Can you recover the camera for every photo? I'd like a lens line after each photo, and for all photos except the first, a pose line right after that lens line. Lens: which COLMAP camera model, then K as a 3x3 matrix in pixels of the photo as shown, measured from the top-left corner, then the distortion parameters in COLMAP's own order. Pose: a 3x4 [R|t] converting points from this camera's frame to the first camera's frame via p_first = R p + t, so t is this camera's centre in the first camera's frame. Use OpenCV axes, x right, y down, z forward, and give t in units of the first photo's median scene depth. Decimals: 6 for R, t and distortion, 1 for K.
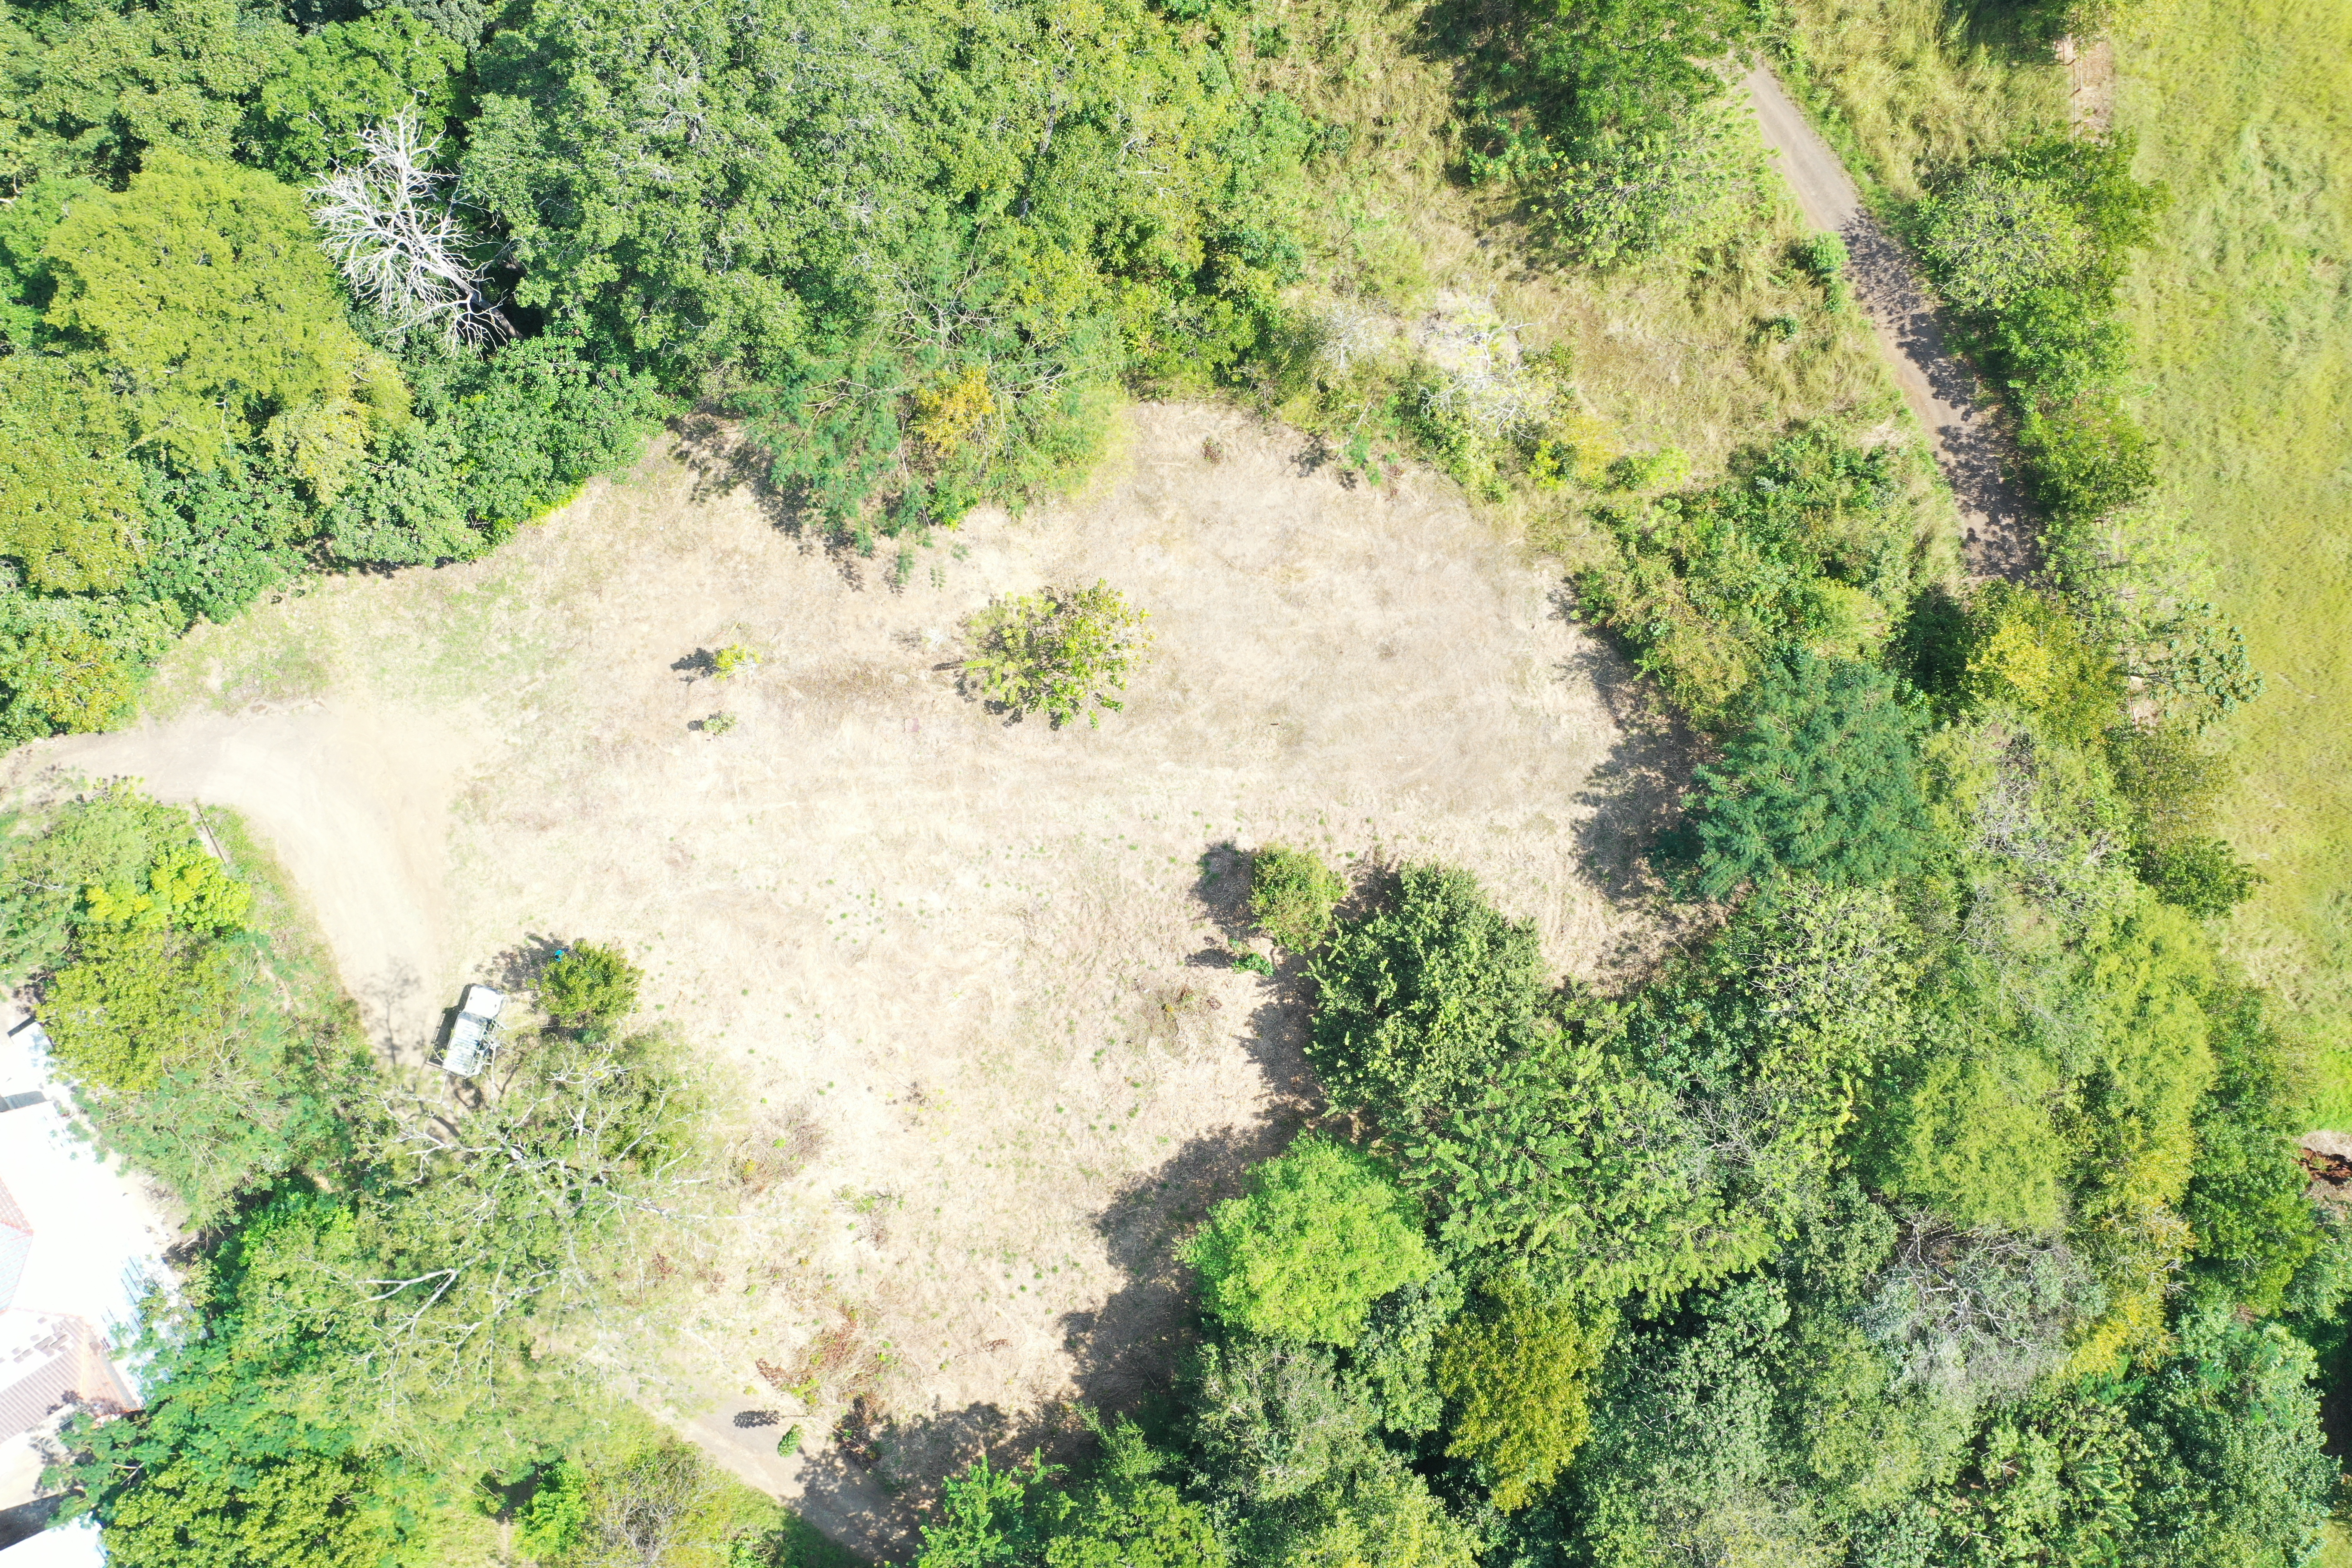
lens RADIAL K [[1849.7, 0, 1185.0], [0, 1849.7, 789.8], [0, 0, 1]] dist [-0.007928, -0.005005]
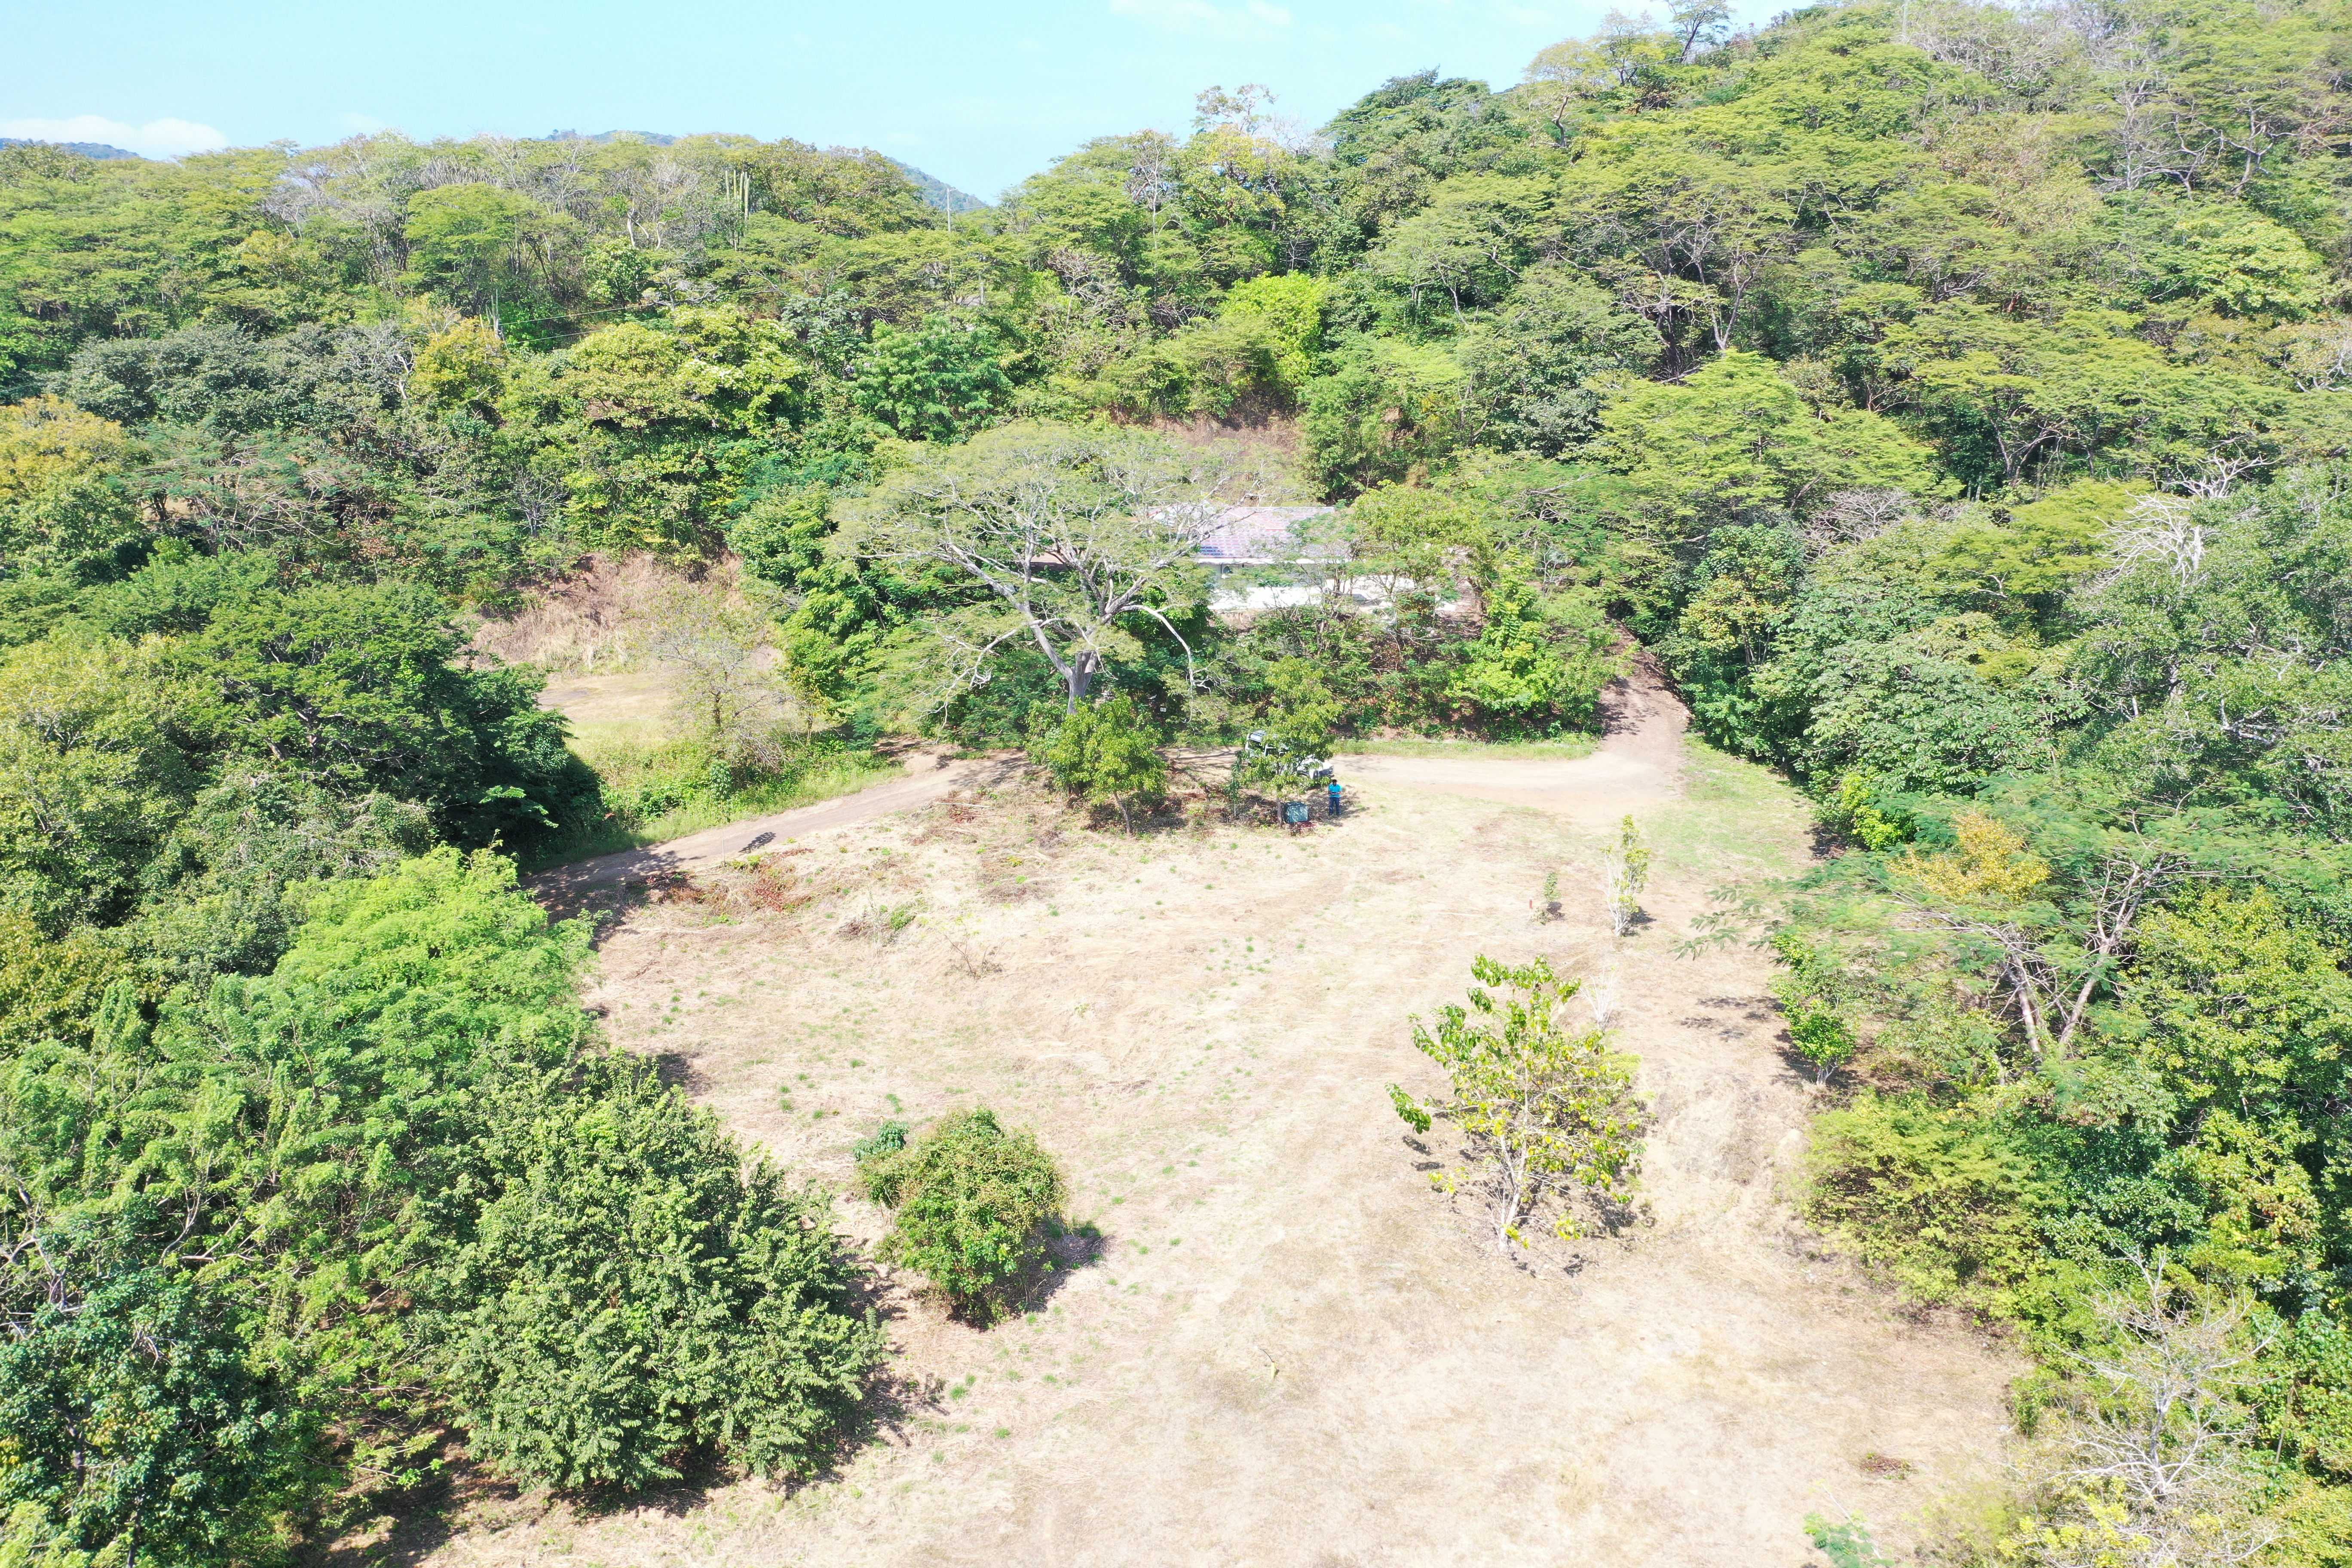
lens RADIAL K [[1849.7, 0, 1176.6], [0, 1849.7, 781.9], [0, 0, 1]] dist [-0.007928, -0.005005]
pose [[-0.416858, 0.235215, -0.878011, 0.448779], [-0.908803, -0.126423, 0.397610, -0.185525], [-0.017477, 0.963686, 0.266465, 0.731309]]
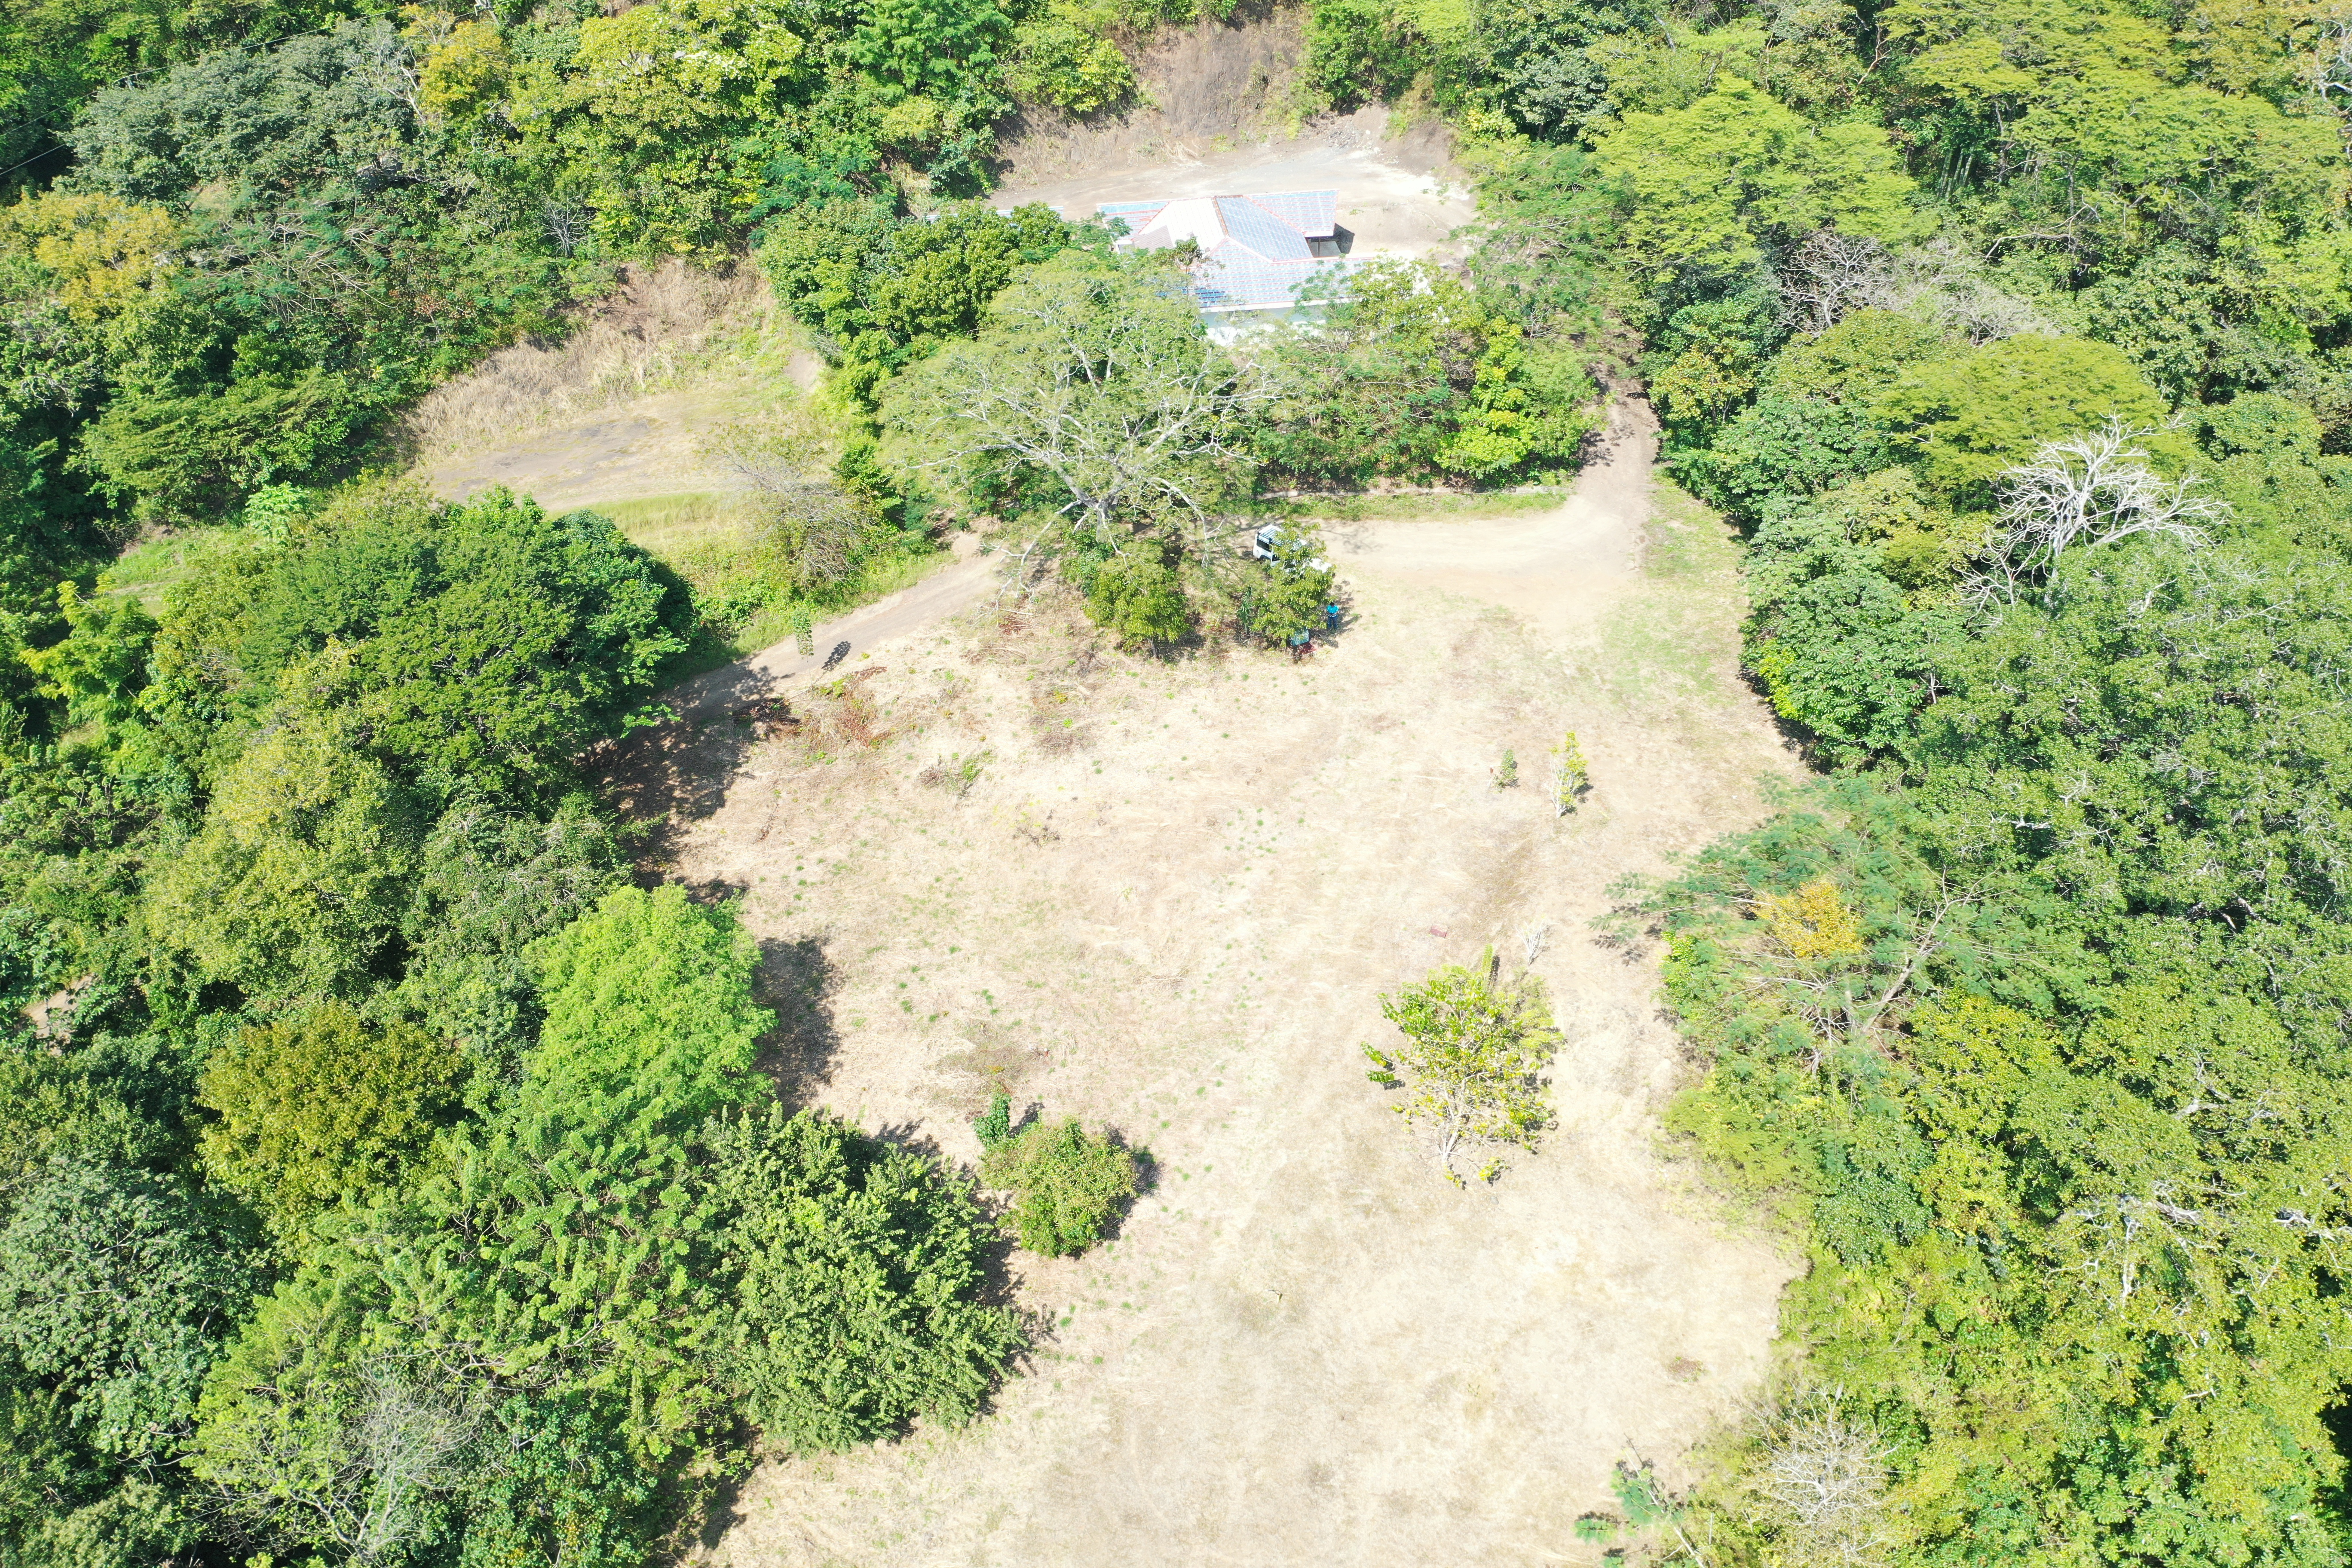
lens RADIAL K [[1849.7, 0, 1180.7], [0, 1849.7, 782.5], [0, 0, 1]] dist [-0.007928, -0.005005]
pose [[-0.409998, 0.584866, -0.699881, 0.445408], [-0.911959, -0.250064, 0.325266, -0.182532], [0.015222, 0.771622, 0.635899, 0.404707]]
